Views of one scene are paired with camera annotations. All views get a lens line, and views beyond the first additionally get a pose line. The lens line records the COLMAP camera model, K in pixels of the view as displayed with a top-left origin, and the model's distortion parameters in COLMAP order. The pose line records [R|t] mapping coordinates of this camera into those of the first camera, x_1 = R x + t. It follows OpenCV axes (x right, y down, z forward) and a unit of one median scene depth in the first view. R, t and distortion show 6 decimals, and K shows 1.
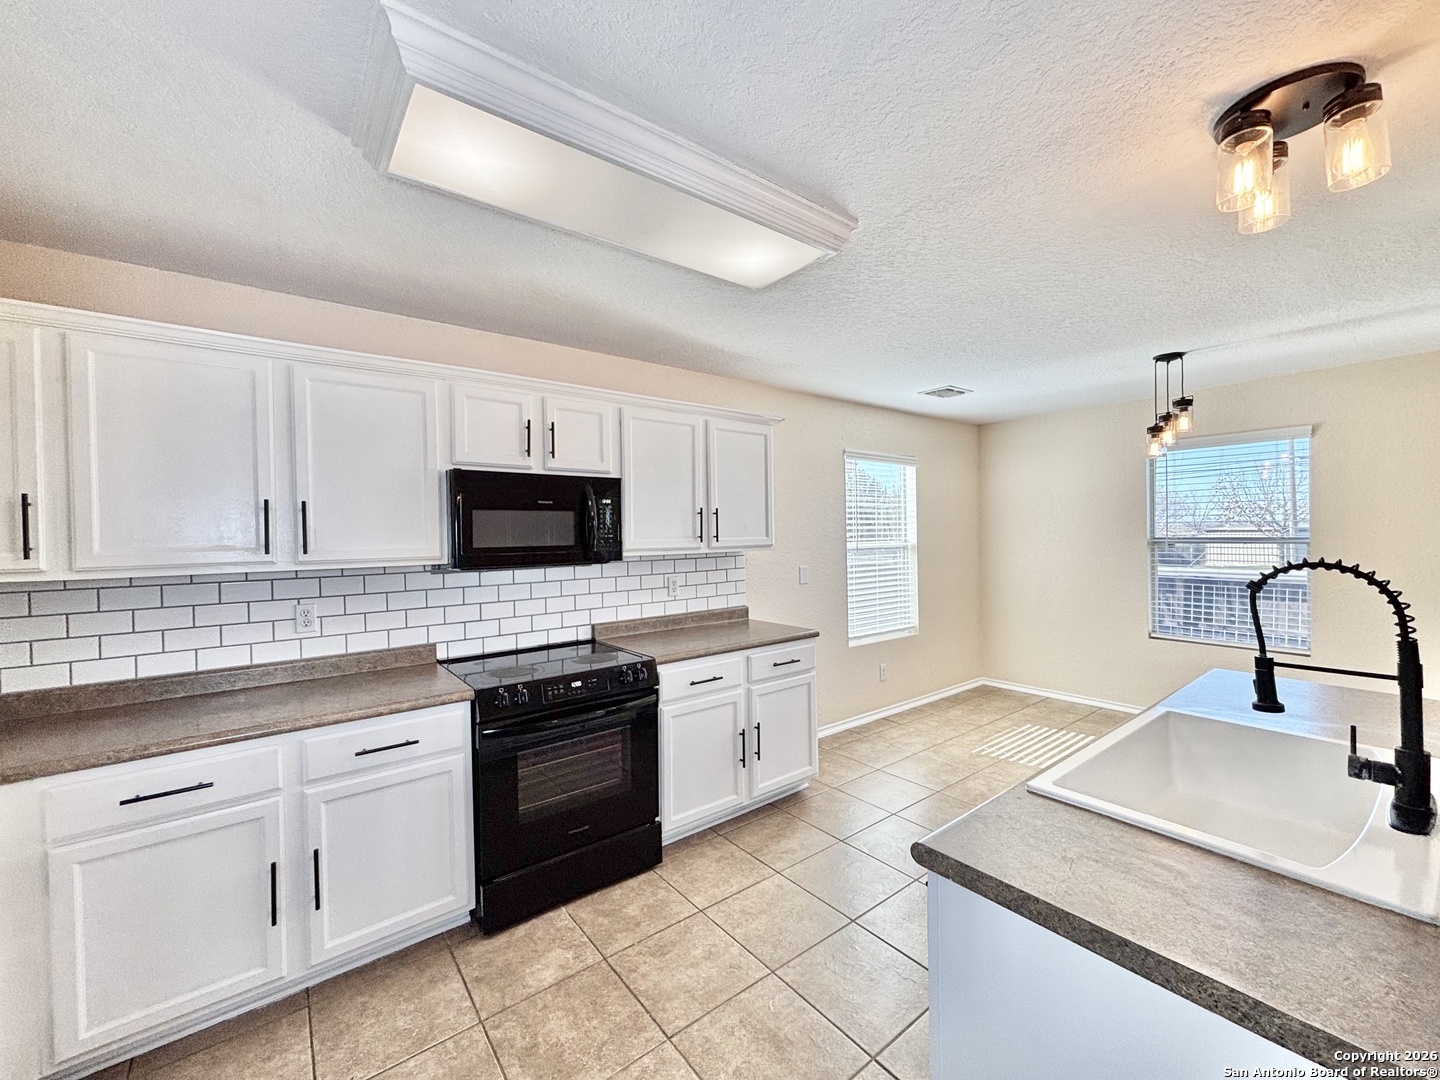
lens RADIAL K [[579.9, 0, 725.1], [0, 579.9, 535.8], [0, 0, 1]] dist [-0.000443, -0.000359]
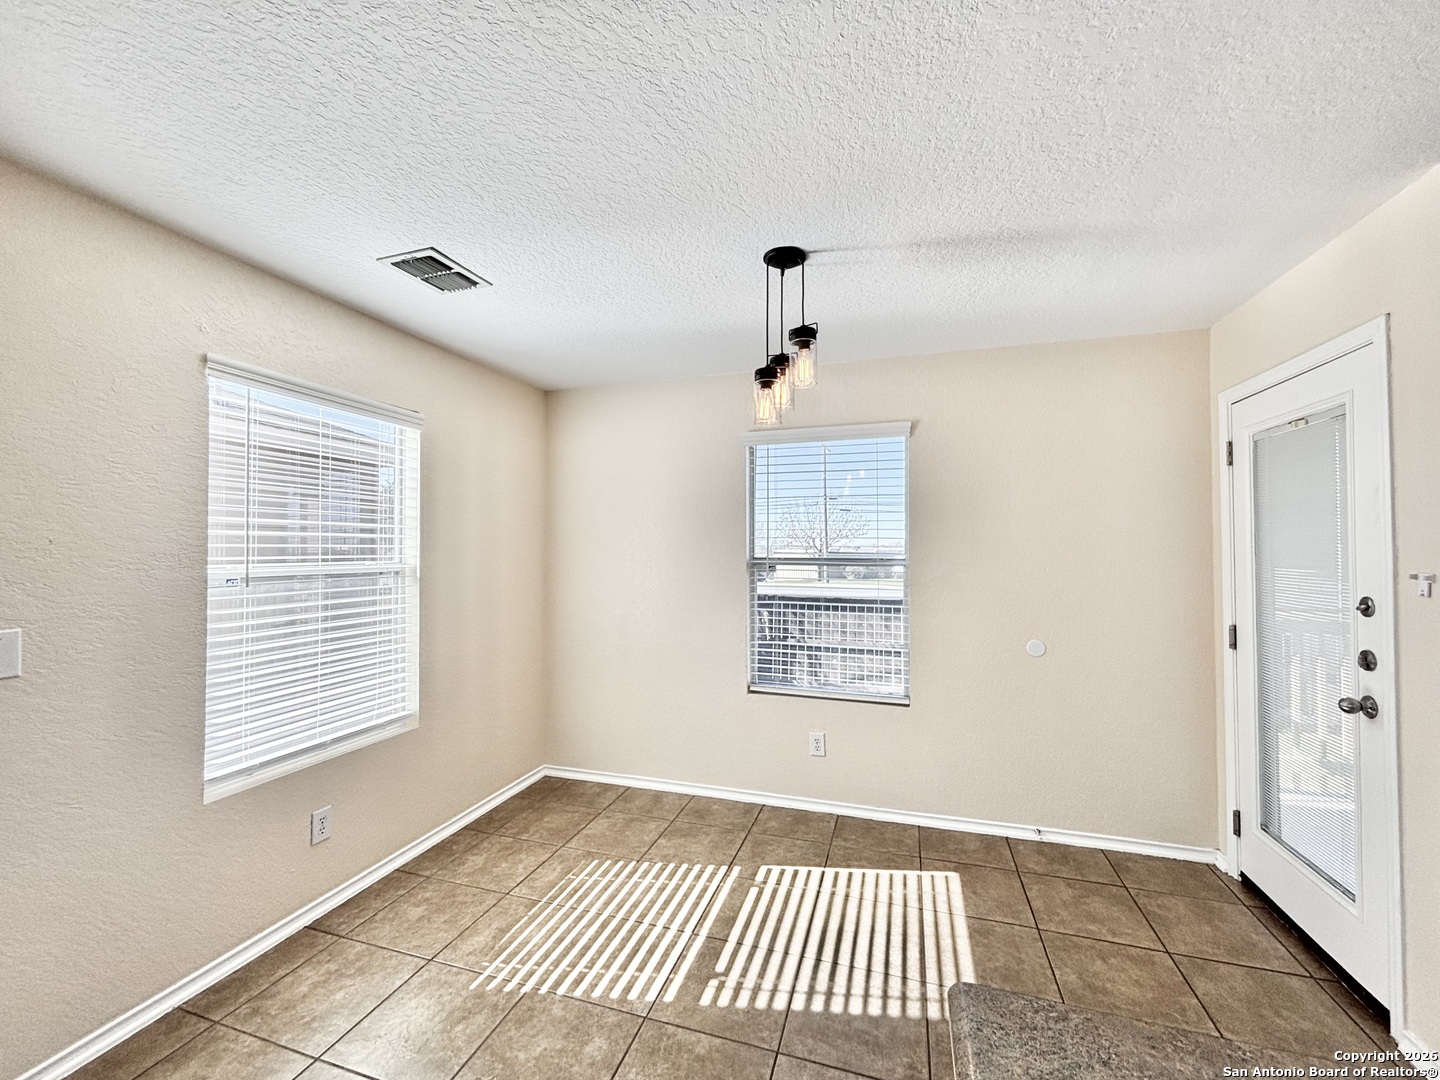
lens RADIAL K [[579.9, 0, 720.2], [0, 579.9, 543.5], [0, 0, 1]] dist [-0.000443, -0.000359]
pose [[0.824362, 0.019379, 0.565731, 0.278288], [-0.008574, 0.999727, -0.021753, 0.001606], [-0.565998, 0.013082, 0.824303, 0.405046]]
